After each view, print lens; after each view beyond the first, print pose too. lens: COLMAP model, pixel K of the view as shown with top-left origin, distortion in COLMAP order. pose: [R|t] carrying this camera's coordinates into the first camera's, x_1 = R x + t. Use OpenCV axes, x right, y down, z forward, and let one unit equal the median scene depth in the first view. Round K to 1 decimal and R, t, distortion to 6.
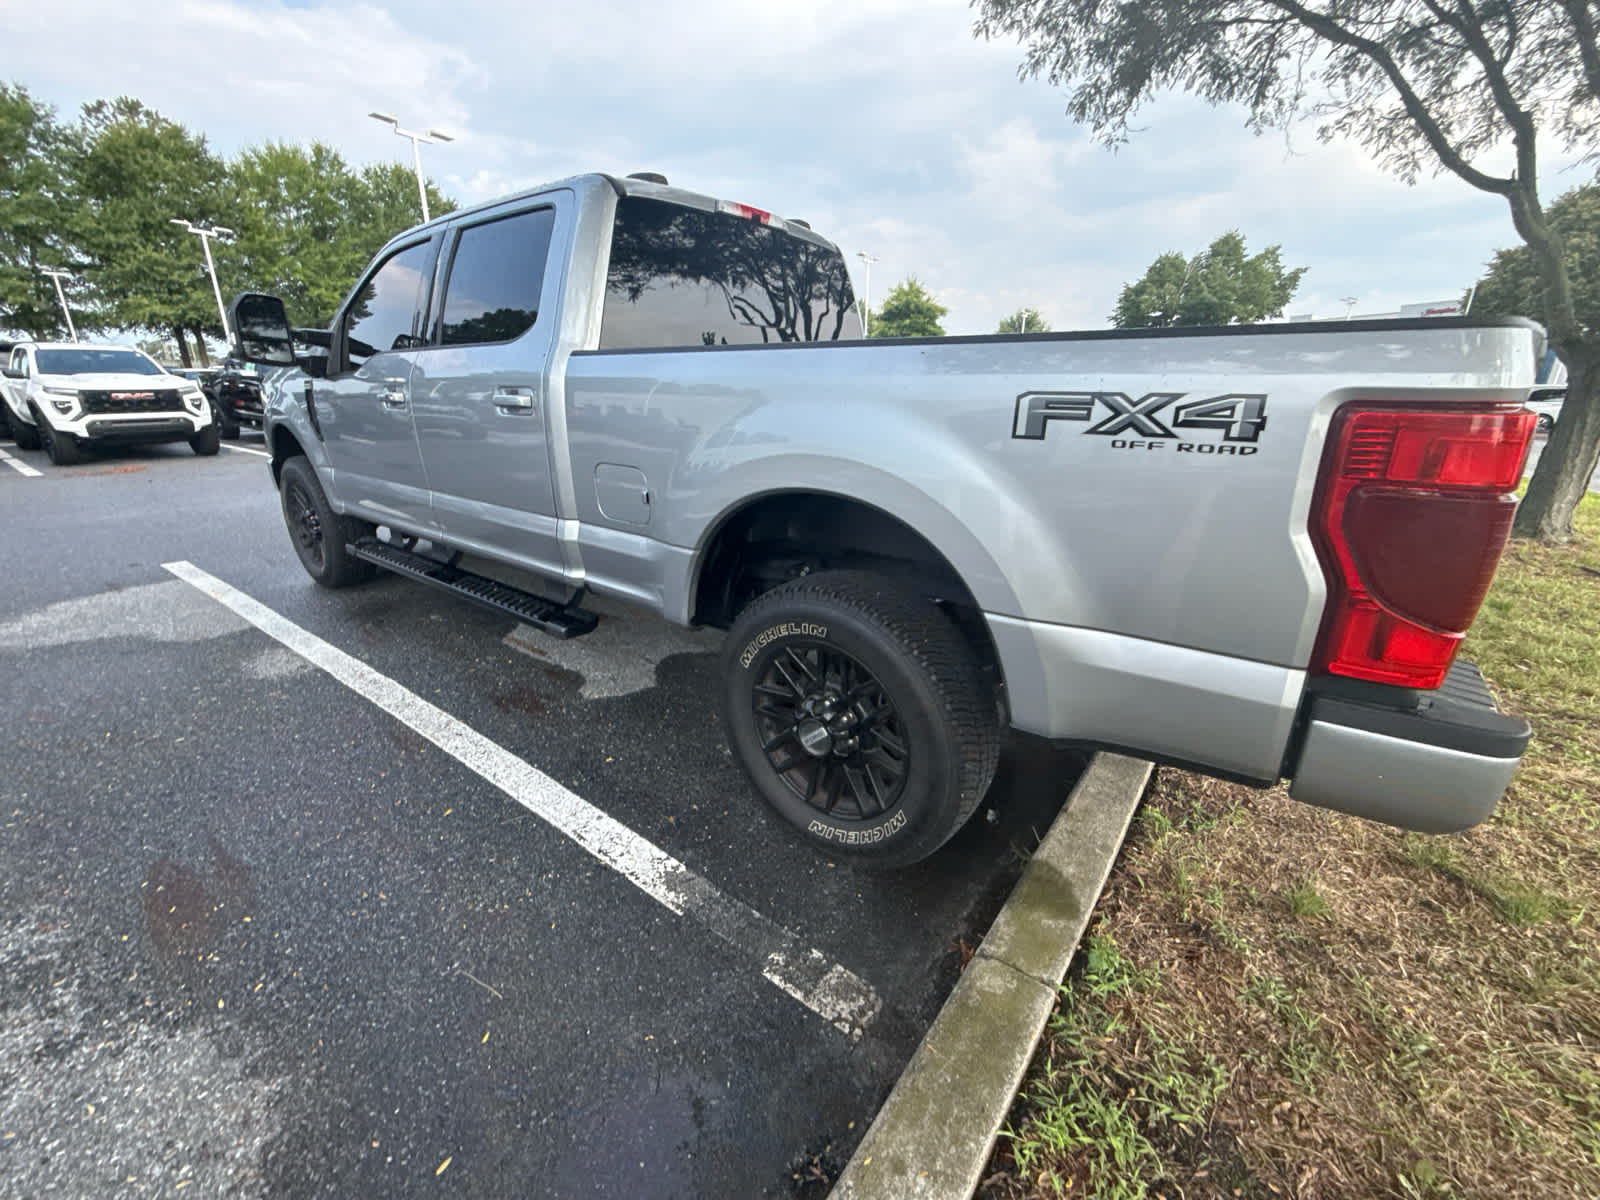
lens RADIAL K [[654.0, 0, 792.3], [0, 654.0, 593.9], [0, 0, 1]] dist [0.011667, 0.000908]
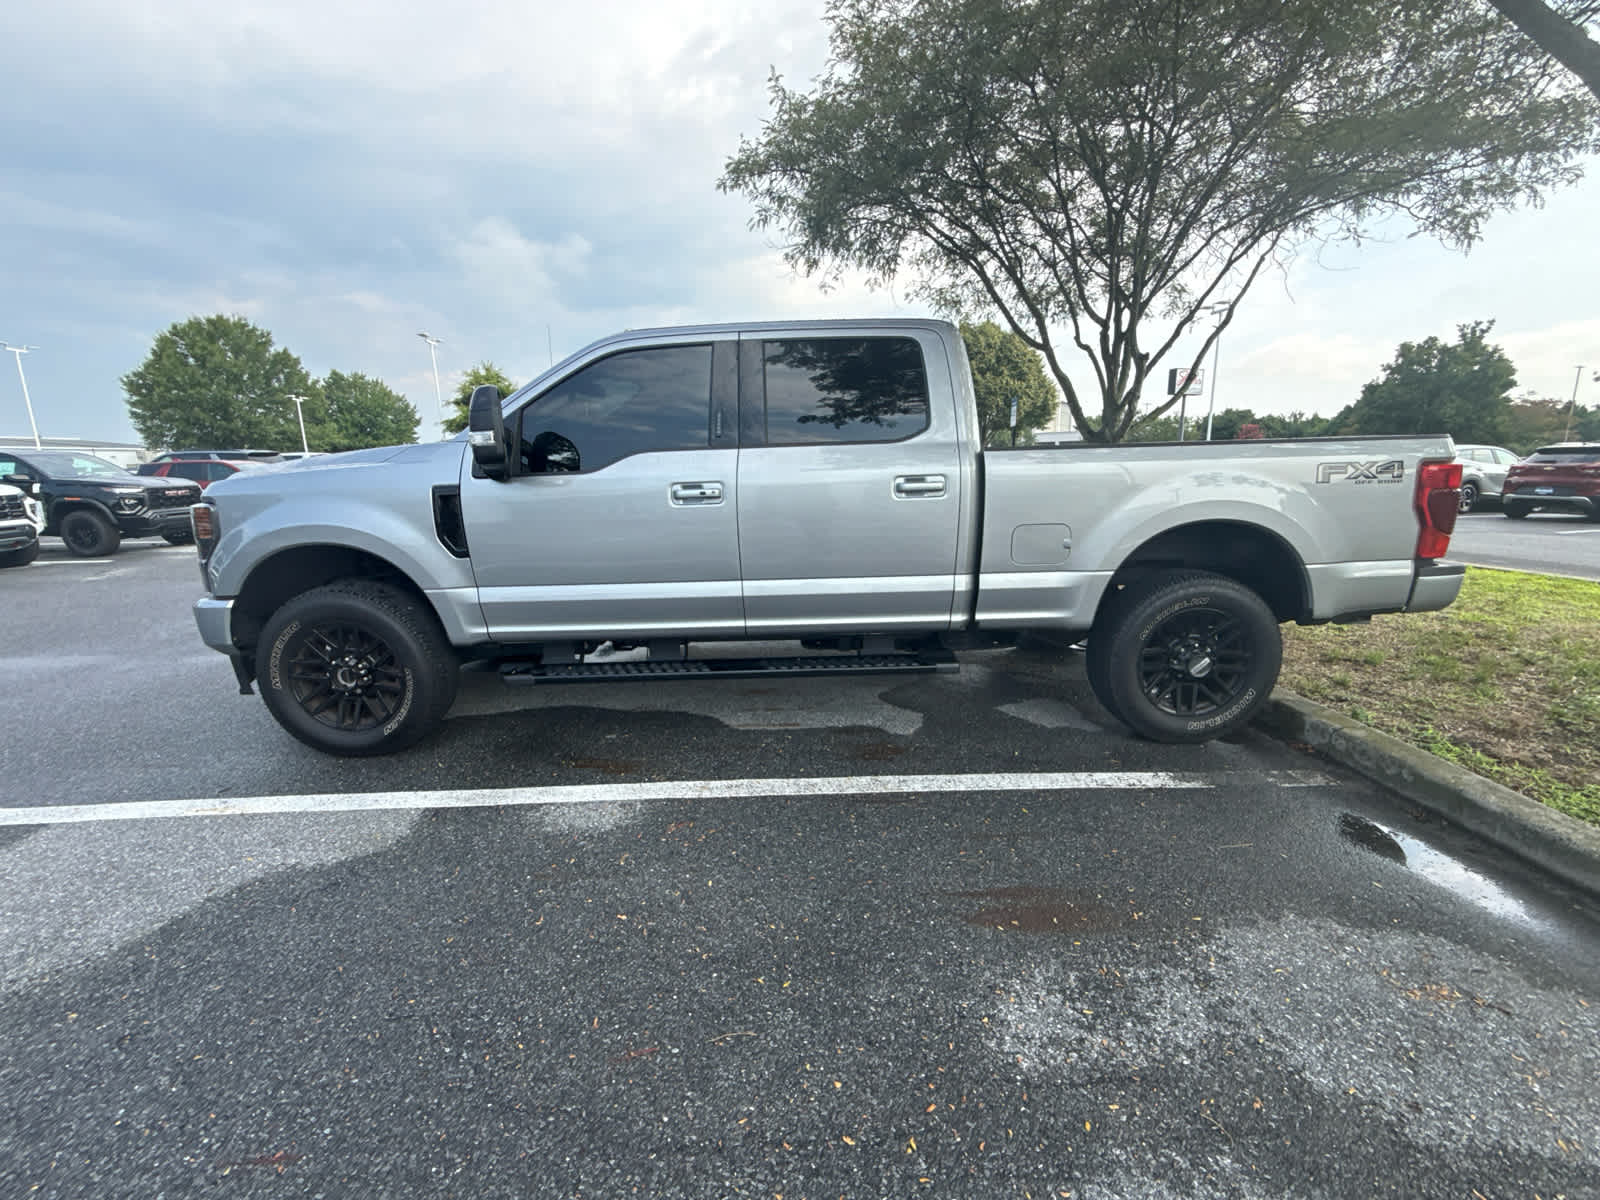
lens RADIAL K [[653.8, 0, 800.0], [0, 653.8, 600.0], [0, 0, 1]] dist [-0.001222, -0.000182]
pose [[0.779283, -0.161499, 0.605505, -1.610094], [0.223065, 0.974424, -0.027187, -0.121076], [-0.585628, 0.156254, 0.795377, 0.217782]]
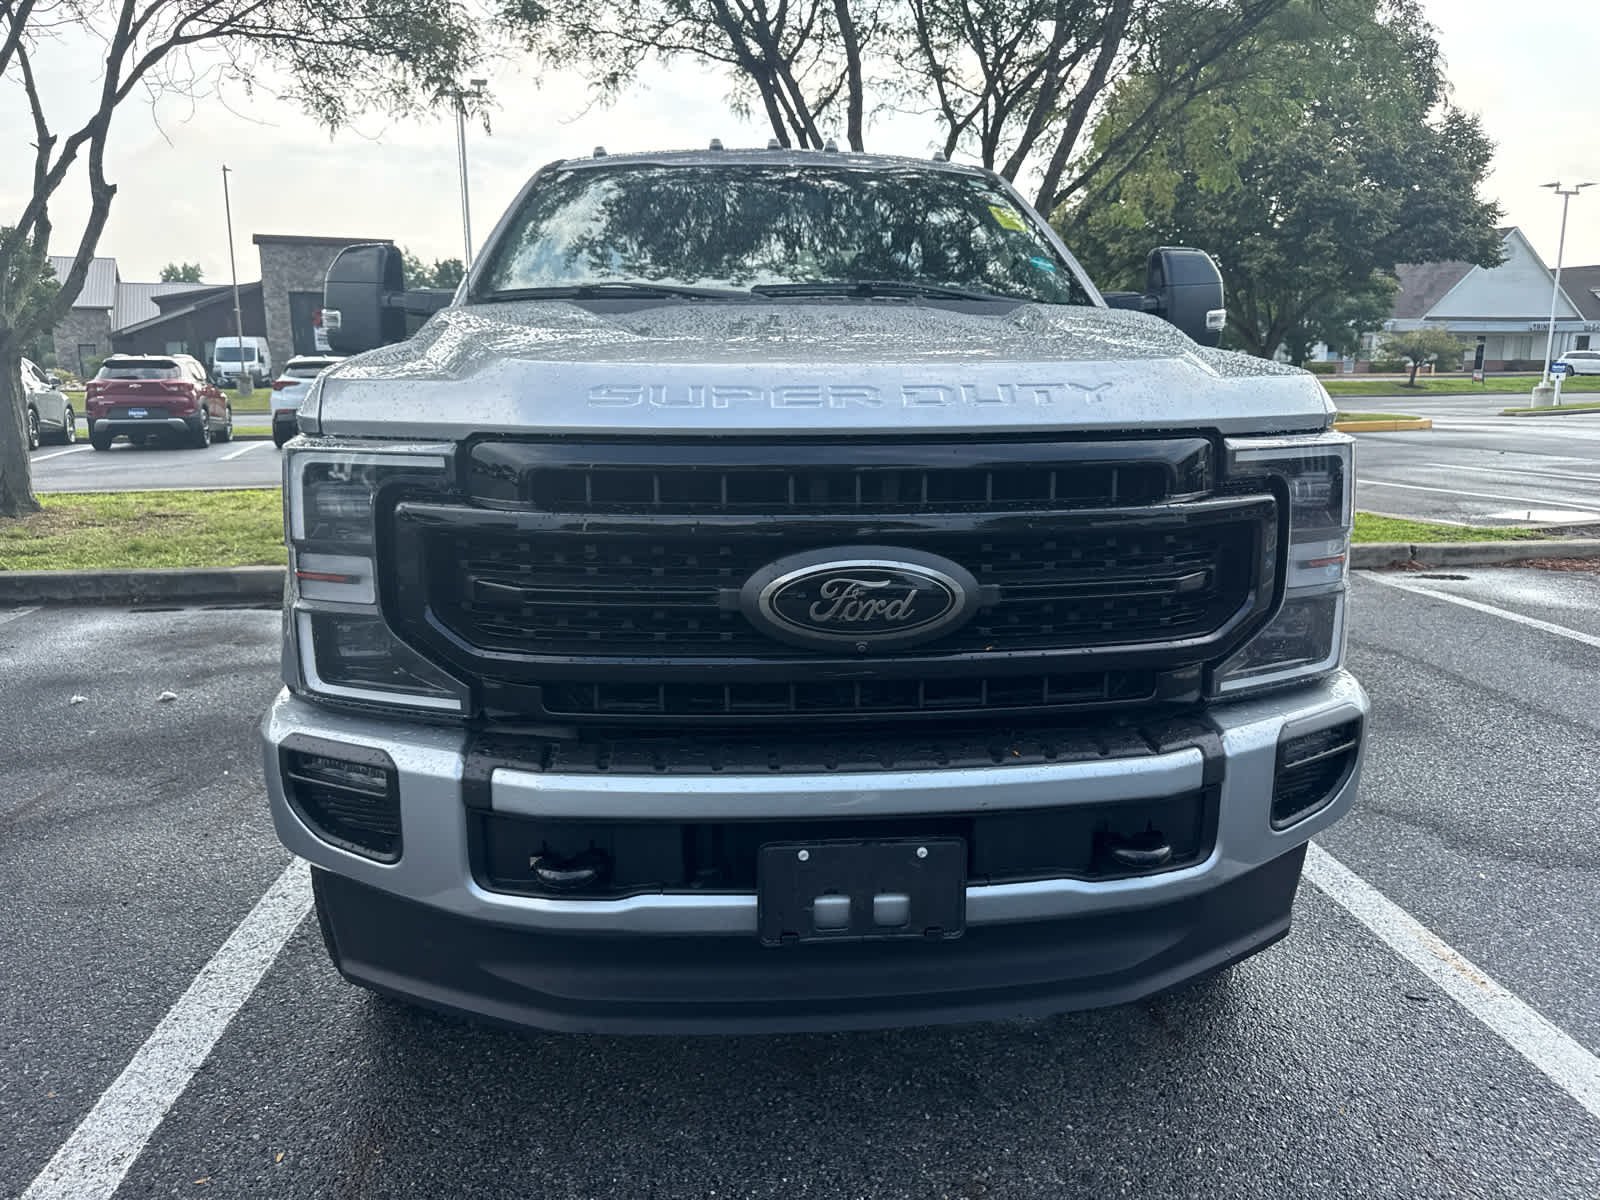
lens RADIAL K [[1143.3, 0, 800.1], [0, 1143.3, 592.5], [0, 0, 1]] dist [-0.002712, -0.003496]
pose [[-0.680597, -0.162958, 0.714306, -2.147544], [0.212898, 0.888894, 0.405638, -1.058630], [-0.701044, 0.428151, -0.570285, 3.135507]]
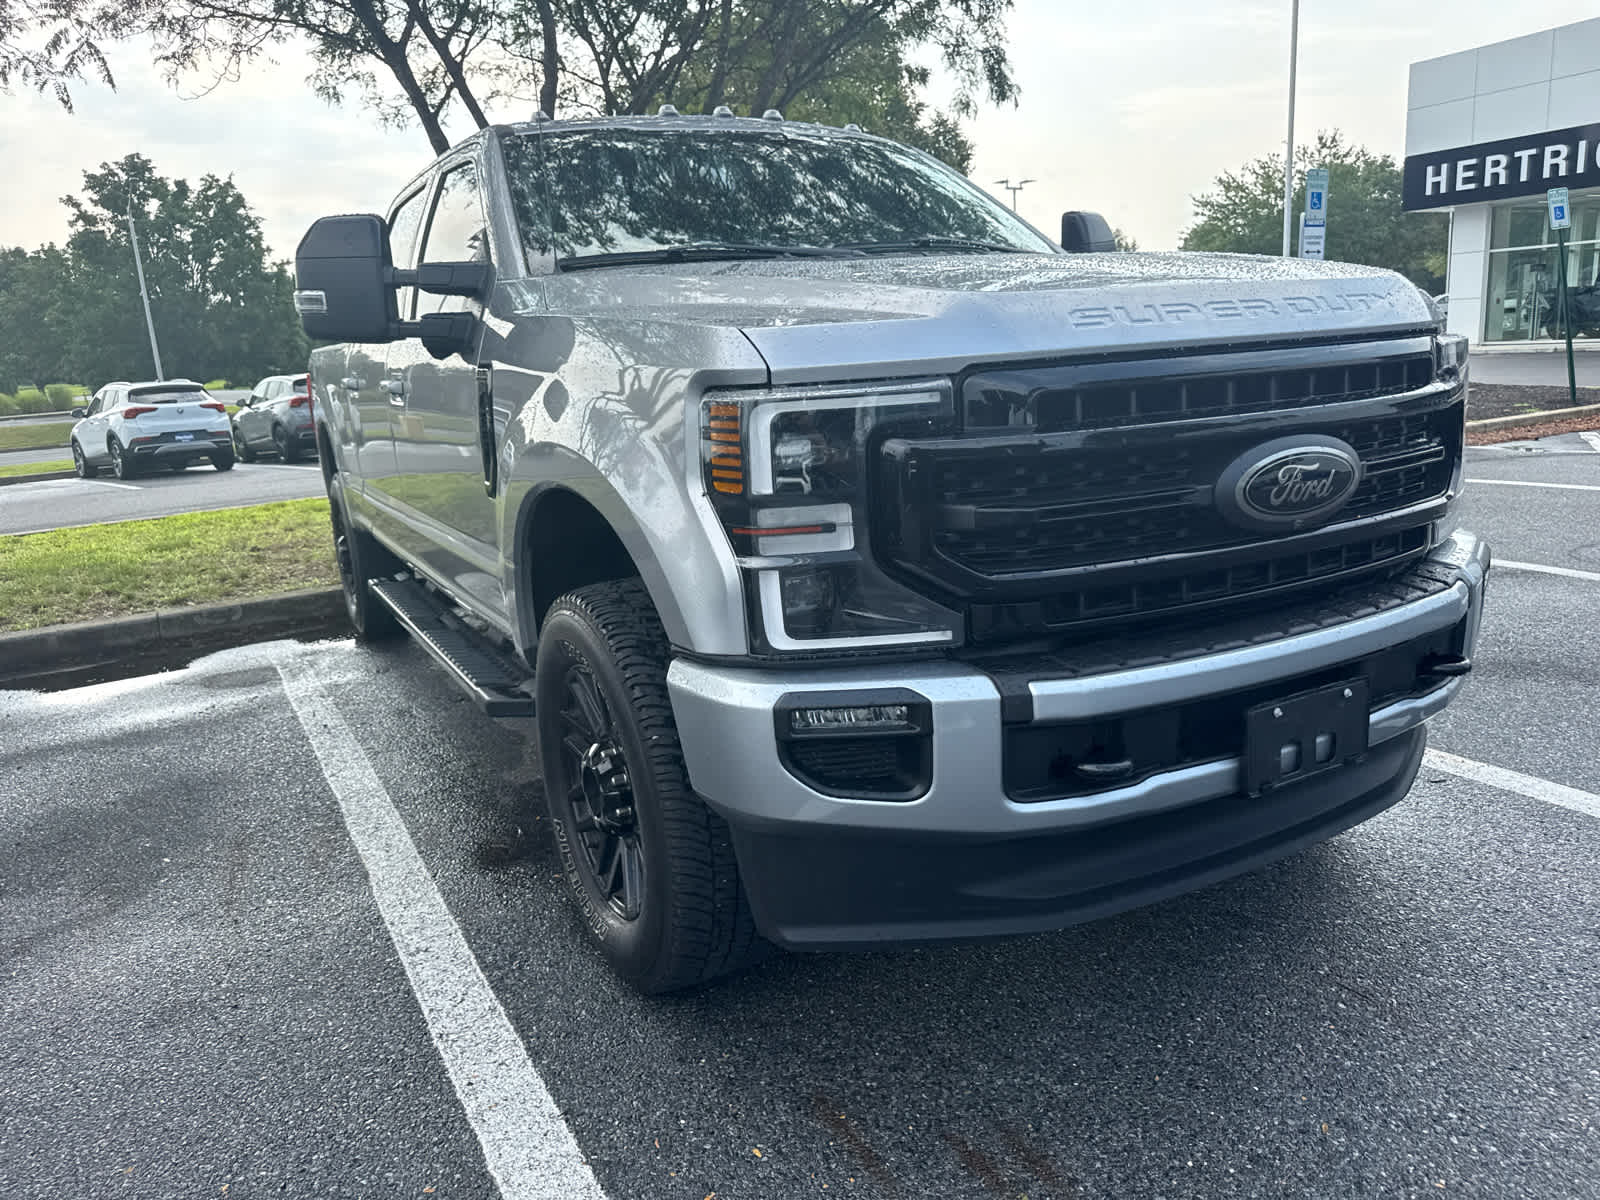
lens RADIAL K [[1146.3, 0, 800.0], [0, 1146.3, 600.0], [0, 0, 1]] dist [-0.000098, -0.006064]
pose [[-0.918920, -0.049935, 0.391269, -1.590537], [0.159848, 0.859706, 0.485132, -1.161149], [-0.360602, 0.508342, -0.782020, 3.591703]]
